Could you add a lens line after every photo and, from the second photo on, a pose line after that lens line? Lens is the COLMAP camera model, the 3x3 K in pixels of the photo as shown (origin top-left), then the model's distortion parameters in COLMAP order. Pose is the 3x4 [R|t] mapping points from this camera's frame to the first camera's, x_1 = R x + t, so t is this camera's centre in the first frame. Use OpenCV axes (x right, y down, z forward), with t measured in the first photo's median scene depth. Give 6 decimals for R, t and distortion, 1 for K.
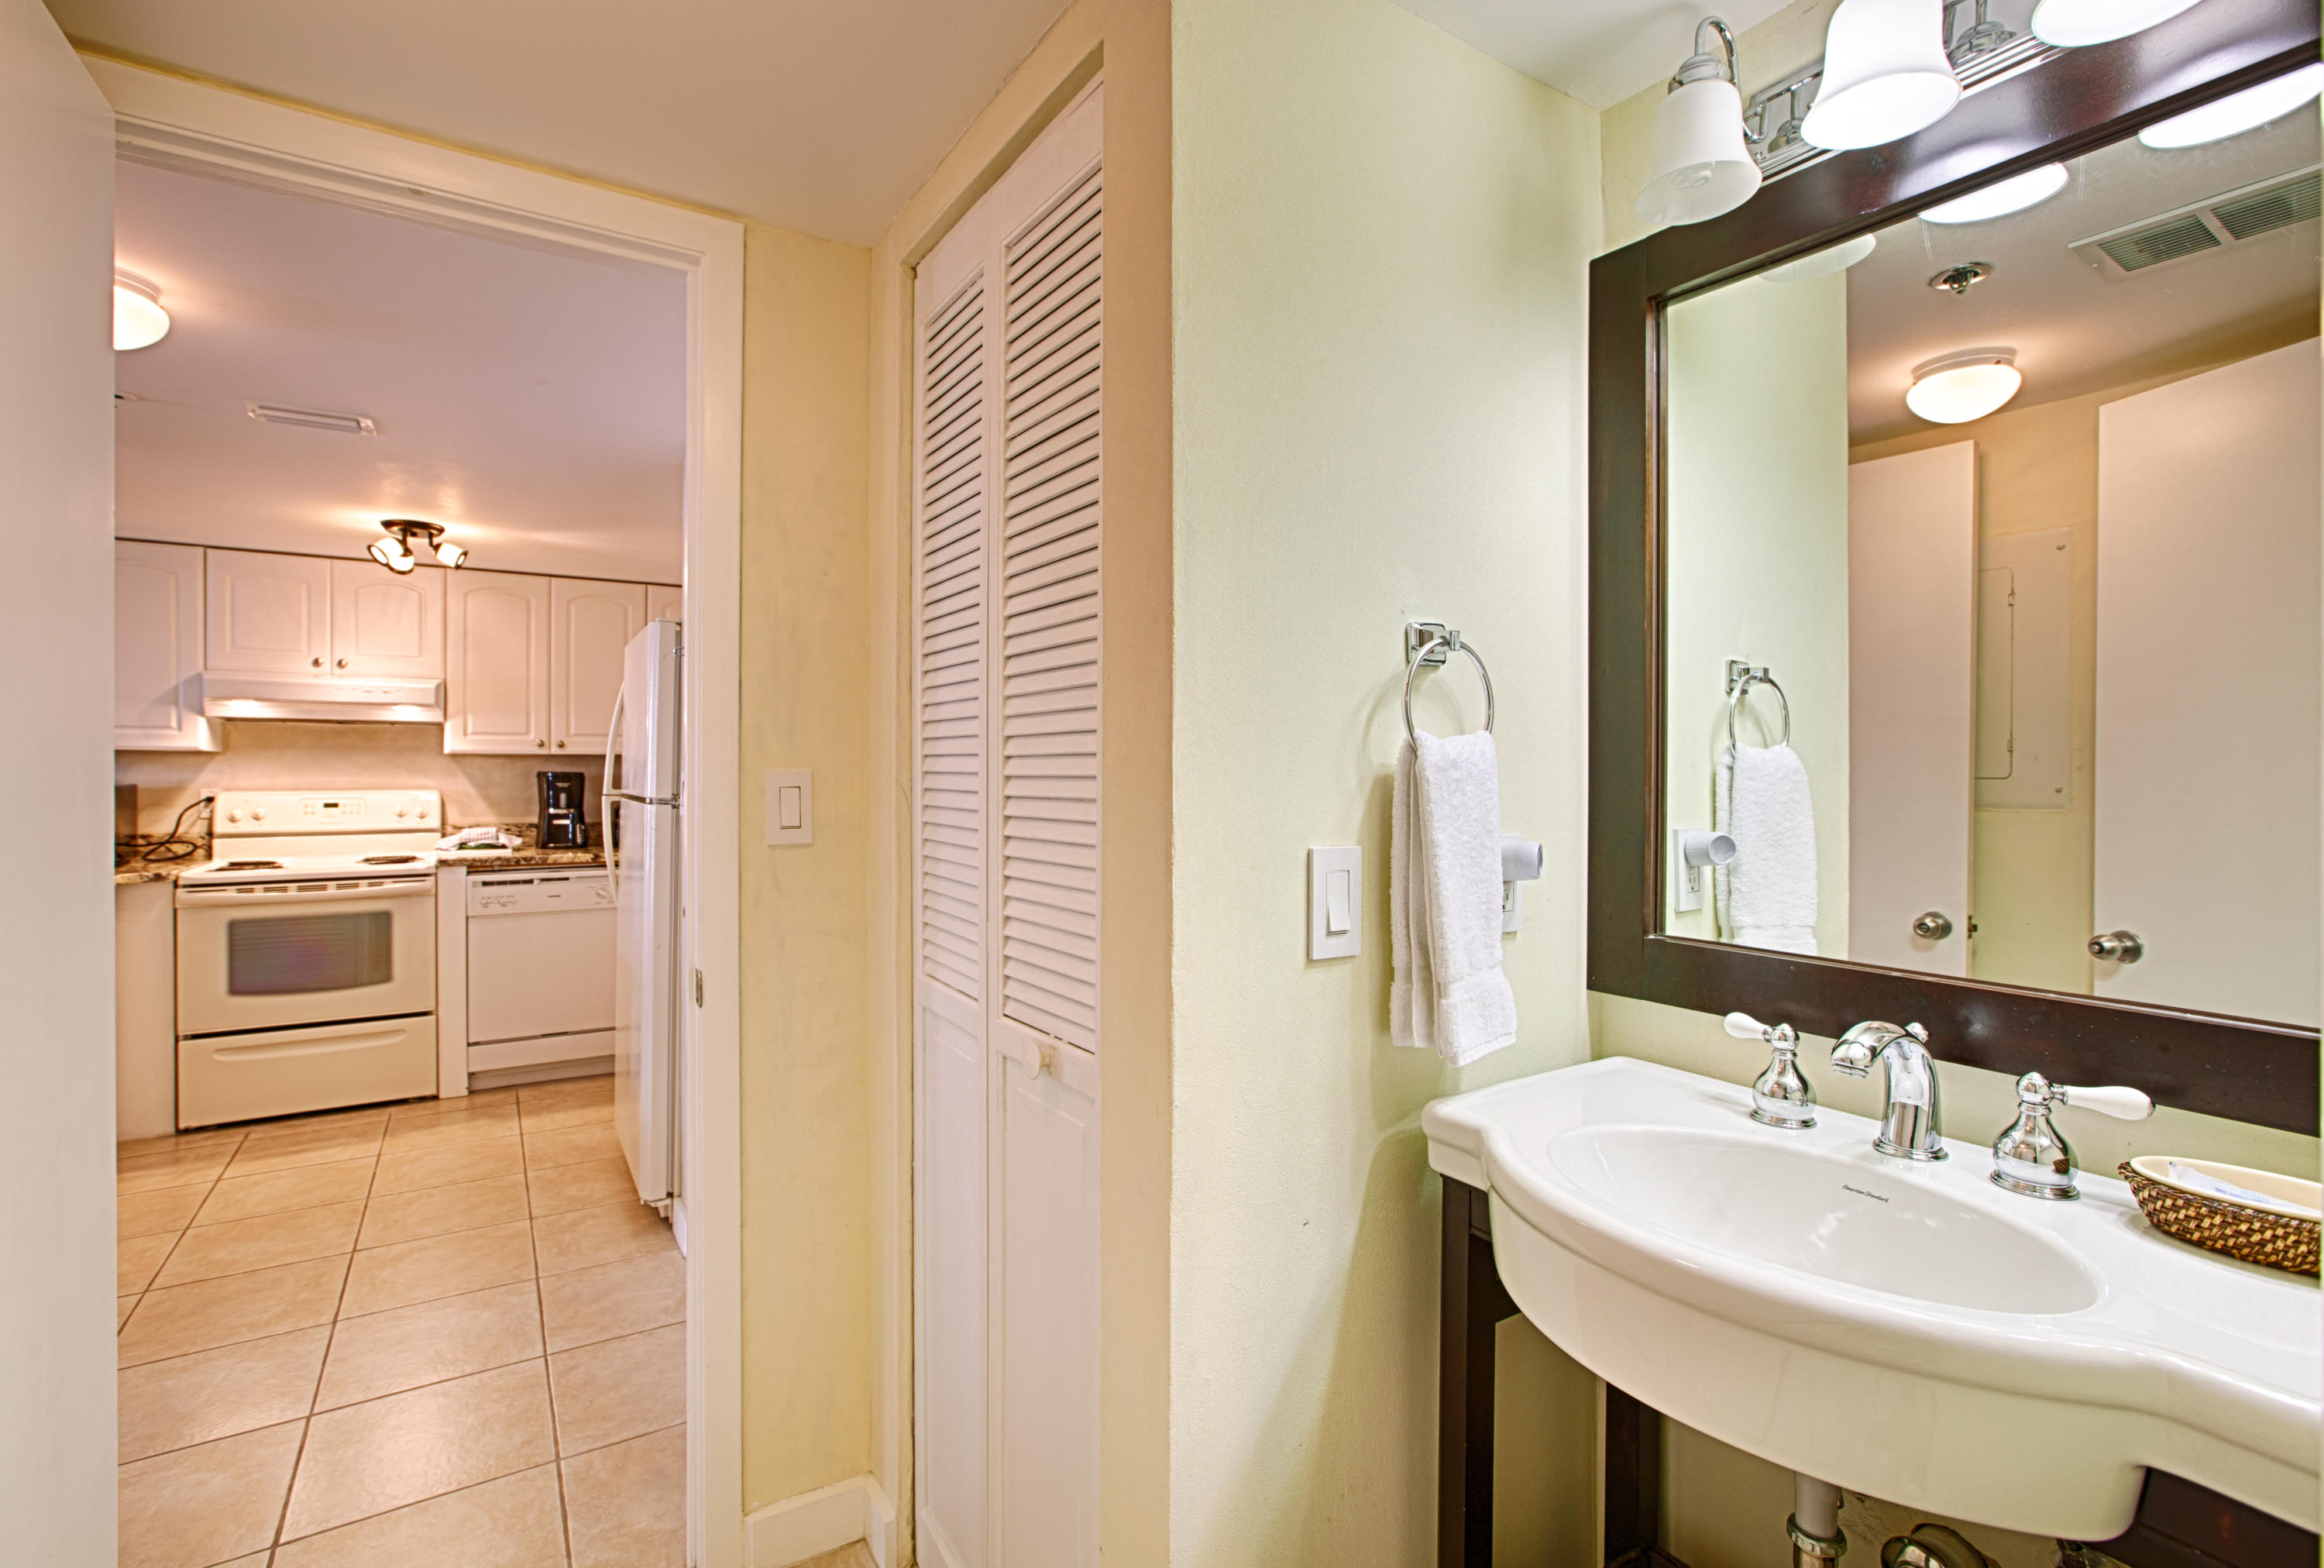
lens RADIAL K [[1080.1, 0, 1153.9], [0, 1080.1, 772.9], [0, 0, 1]] dist [-0.026986, 0.014266]
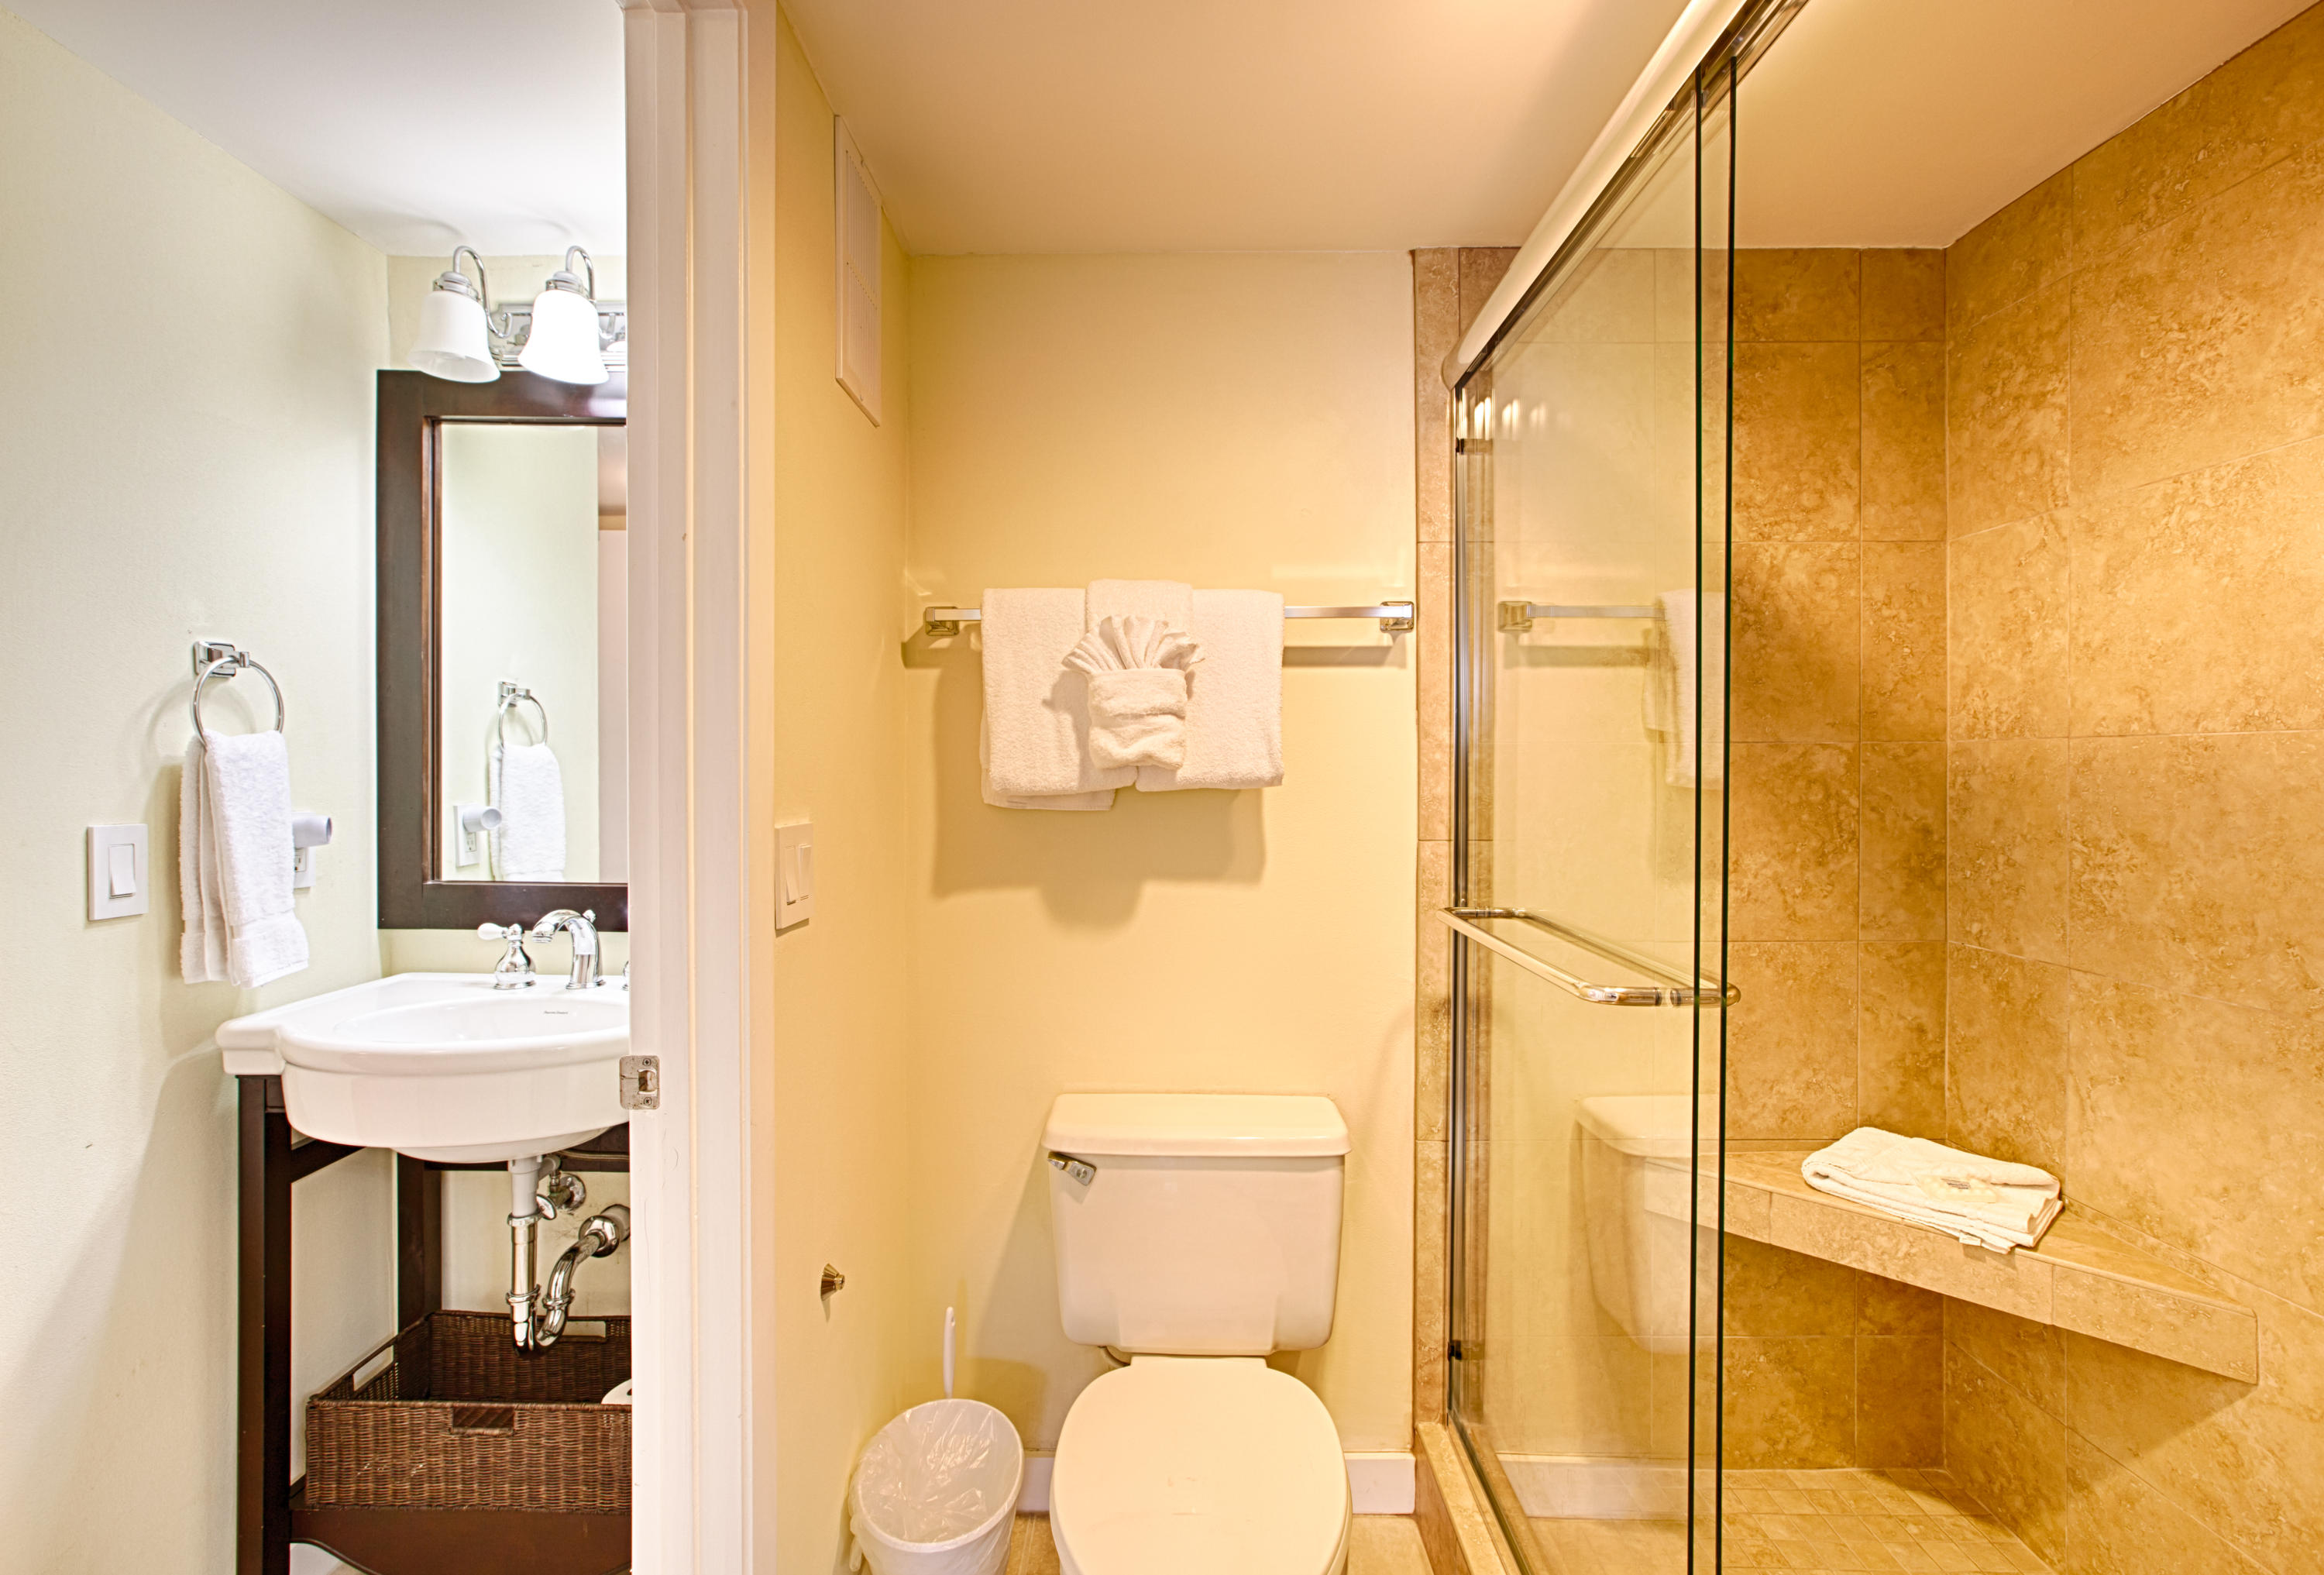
lens RADIAL K [[1080.1, 0, 1176.7], [0, 1080.1, 780.7], [0, 0, 1]] dist [-0.026986, 0.014266]
pose [[0.554807, -0.011692, 0.831897, -0.159263], [-0.000451, 0.999897, 0.014354, 0.001633], [-0.831979, -0.008339, 0.554744, -0.614953]]
